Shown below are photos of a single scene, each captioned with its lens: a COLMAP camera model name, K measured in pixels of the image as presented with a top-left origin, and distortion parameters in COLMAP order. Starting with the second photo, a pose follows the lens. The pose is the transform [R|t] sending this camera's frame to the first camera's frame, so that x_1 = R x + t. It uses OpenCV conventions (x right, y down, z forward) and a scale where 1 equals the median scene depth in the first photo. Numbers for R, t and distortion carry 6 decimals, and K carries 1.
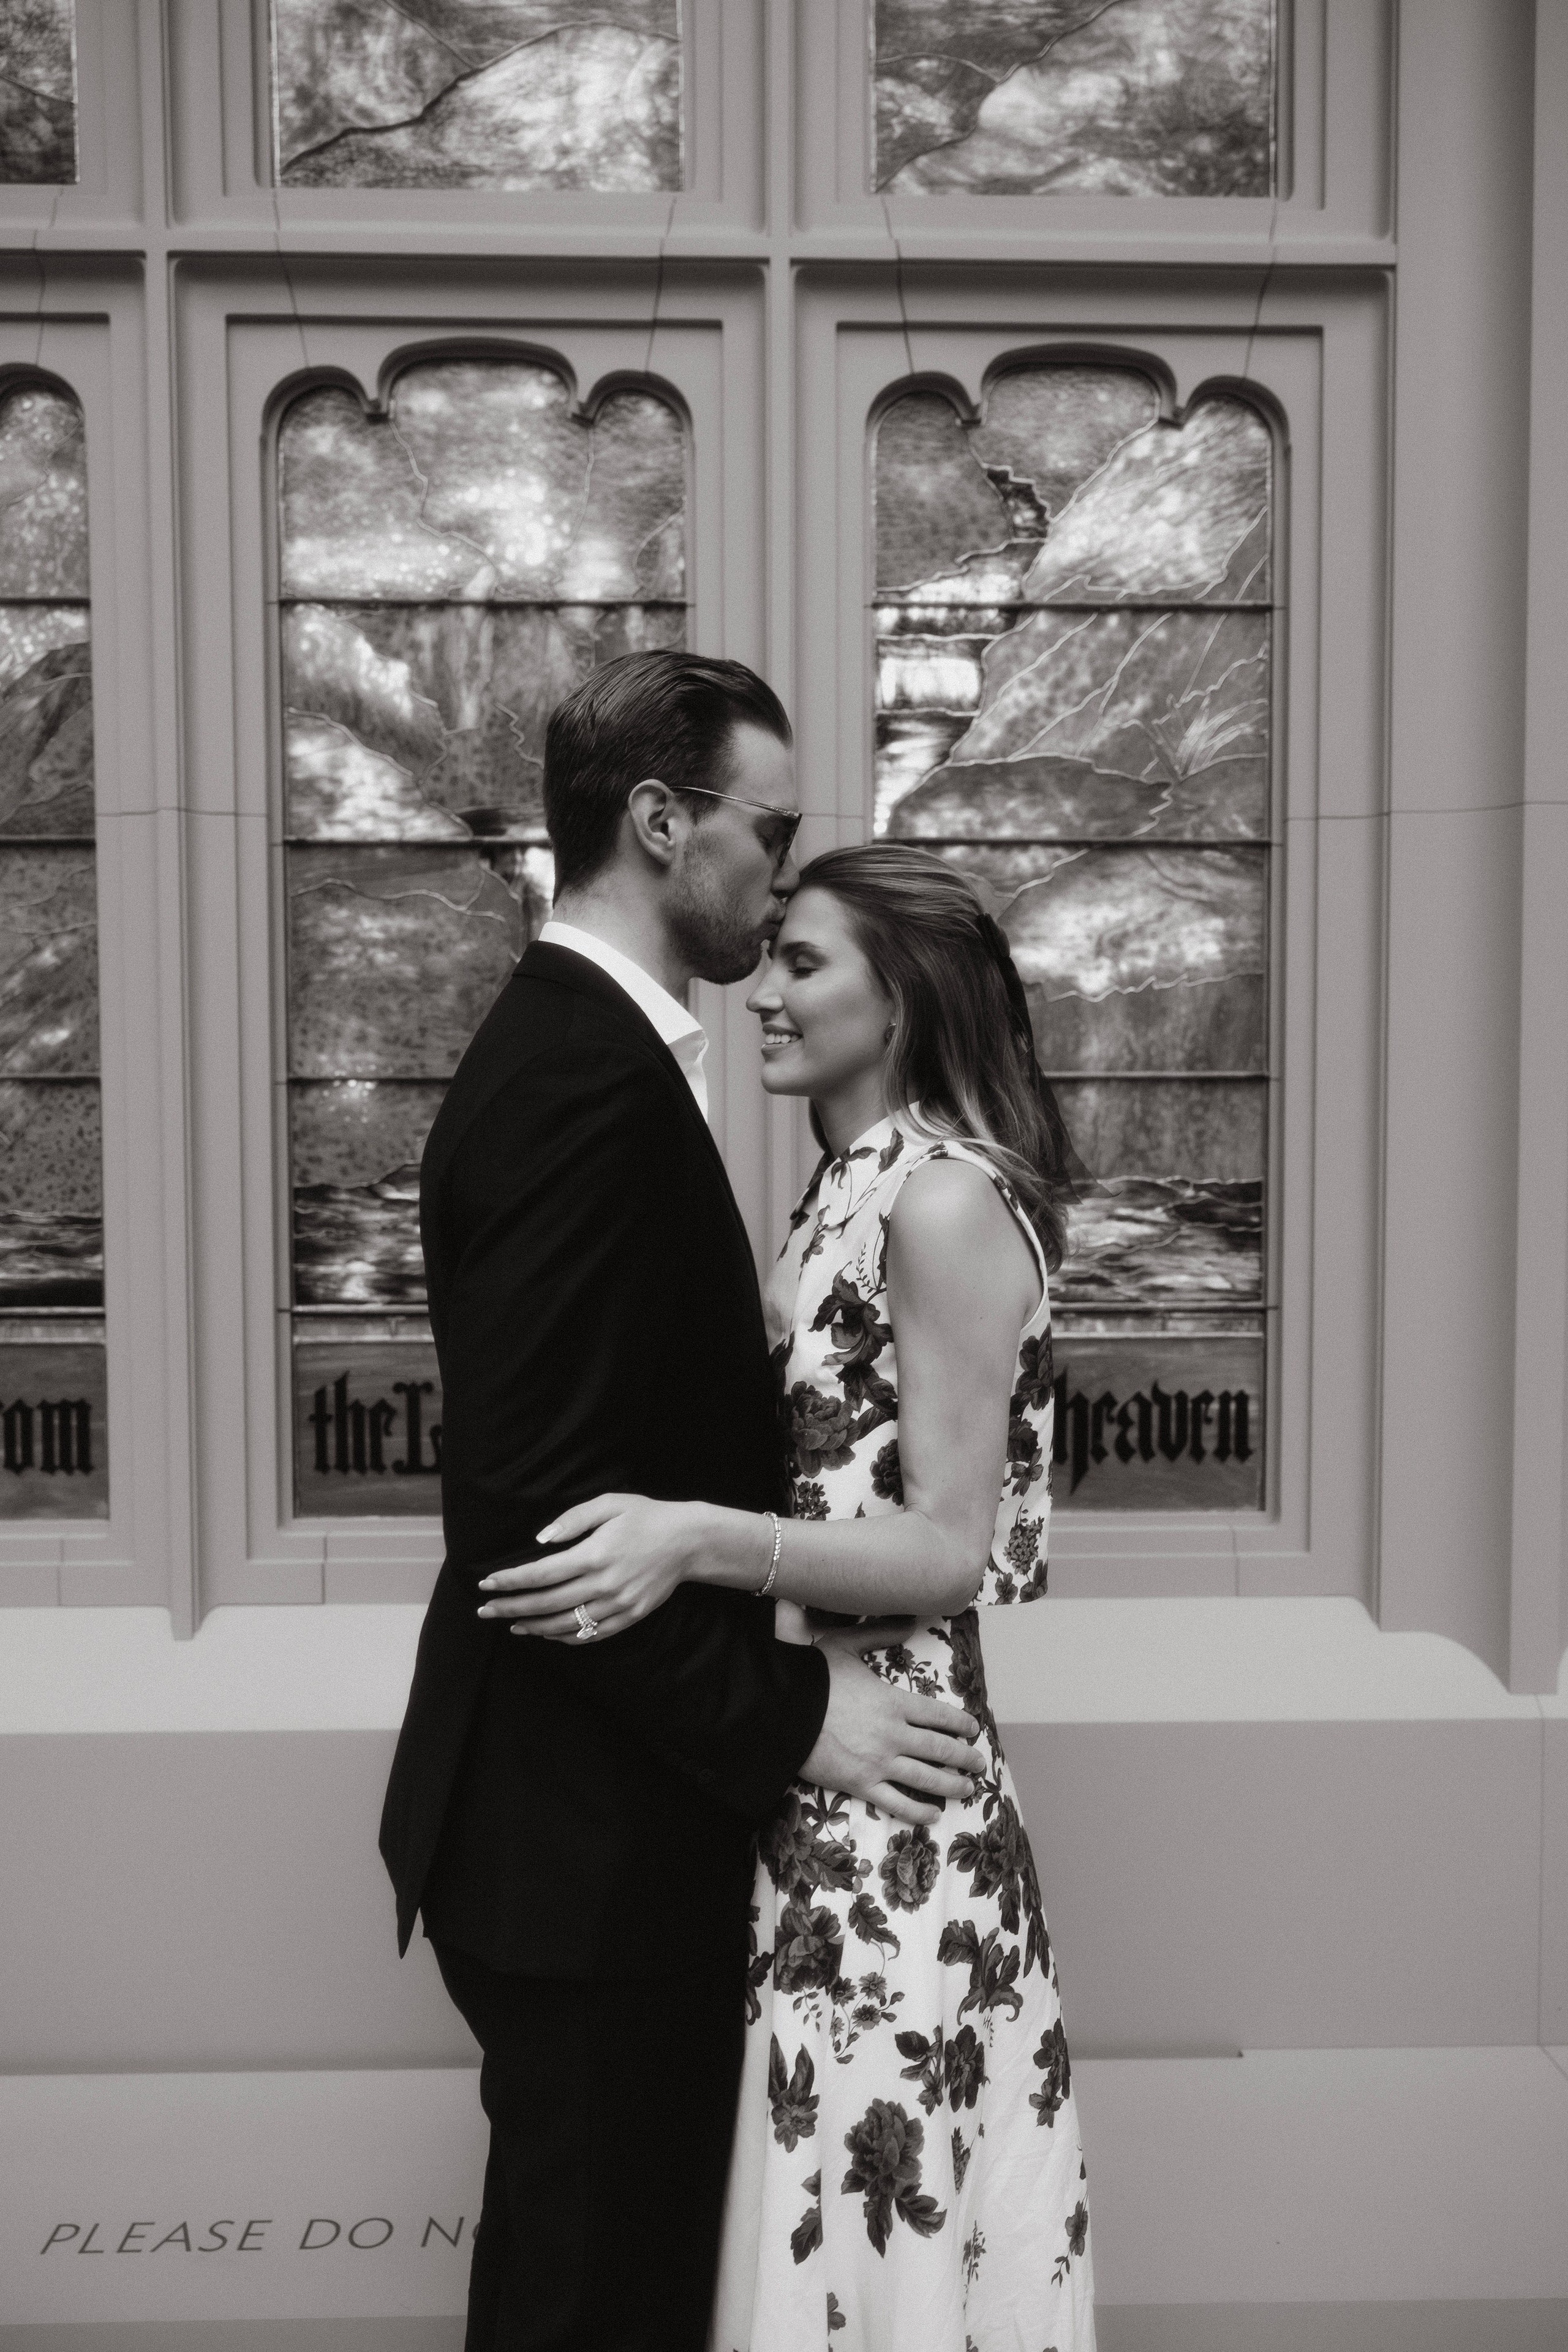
lens RADIAL K [[1685.2, 0, 863.1], [0, 1685.2, 1170.8], [0, 0, 1]] dist [0.031045, 0.006449]
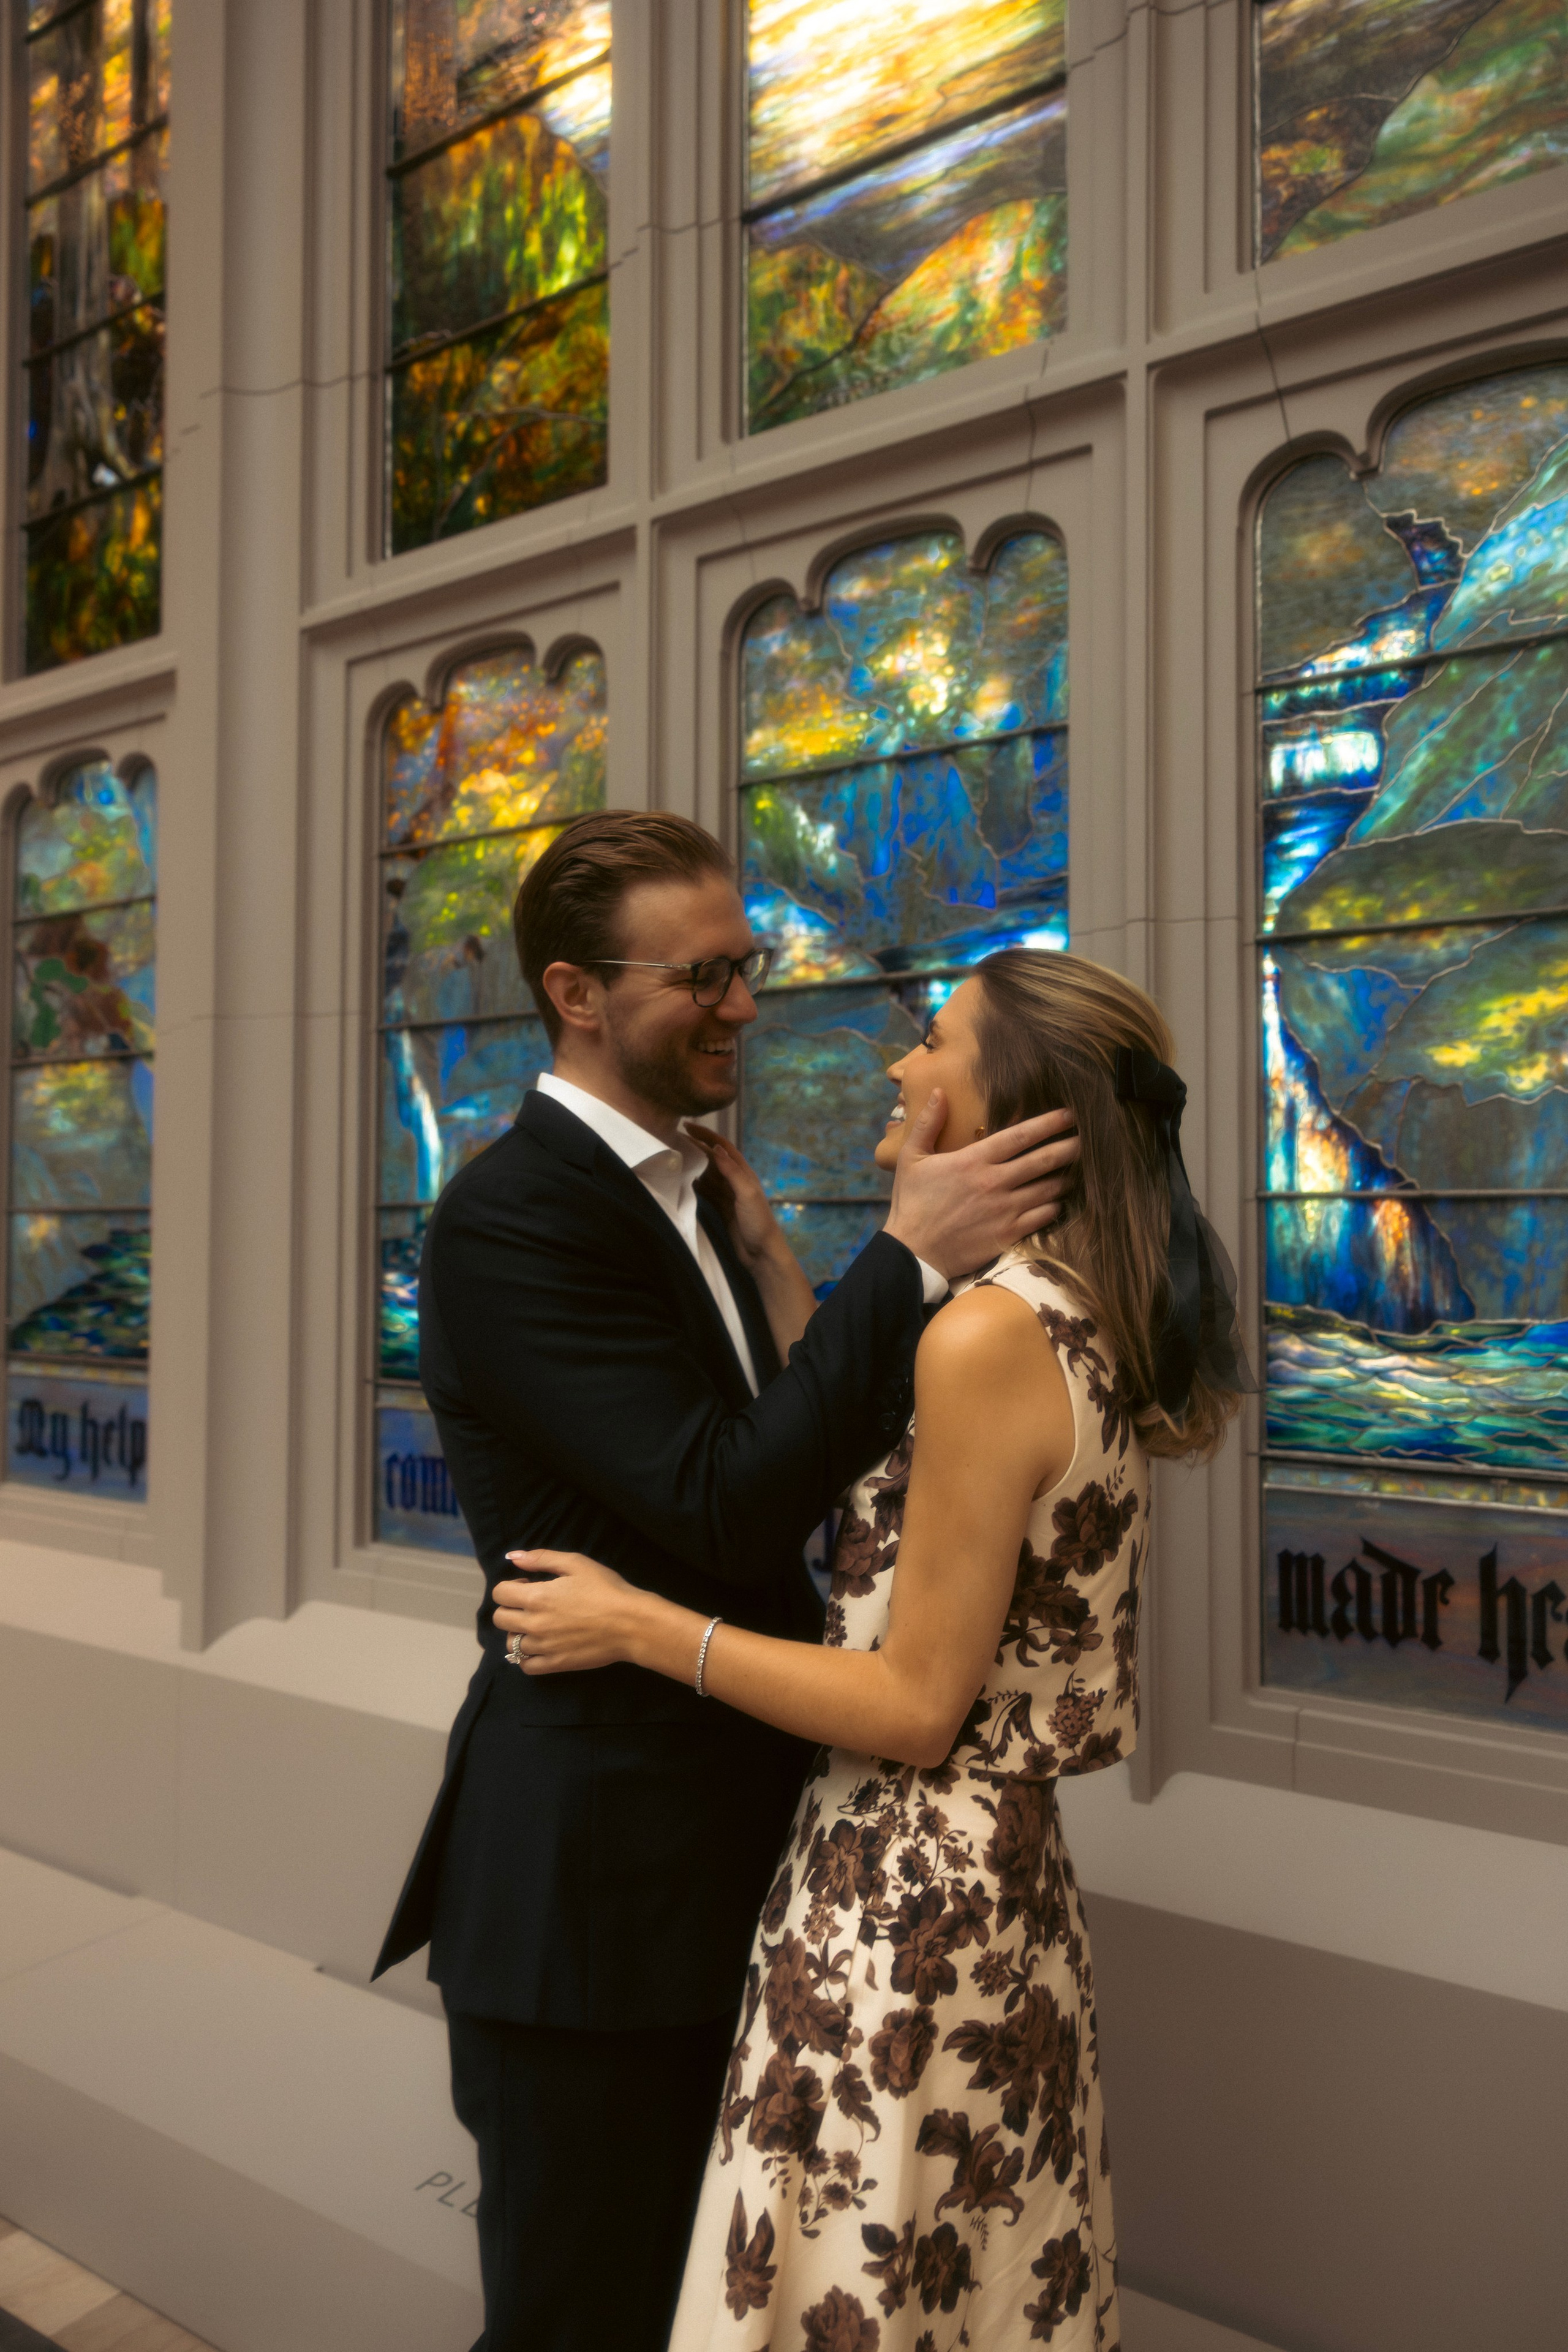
lens RADIAL K [[1685.2, 0, 863.1], [0, 1685.2, 1170.8], [0, 0, 1]] dist [0.031045, 0.006449]
pose [[0.811908, -0.015633, -0.583576, 0.375773], [-0.026526, 0.997621, -0.063629, -0.005878], [0.583182, 0.067141, 0.809562, 0.138691]]
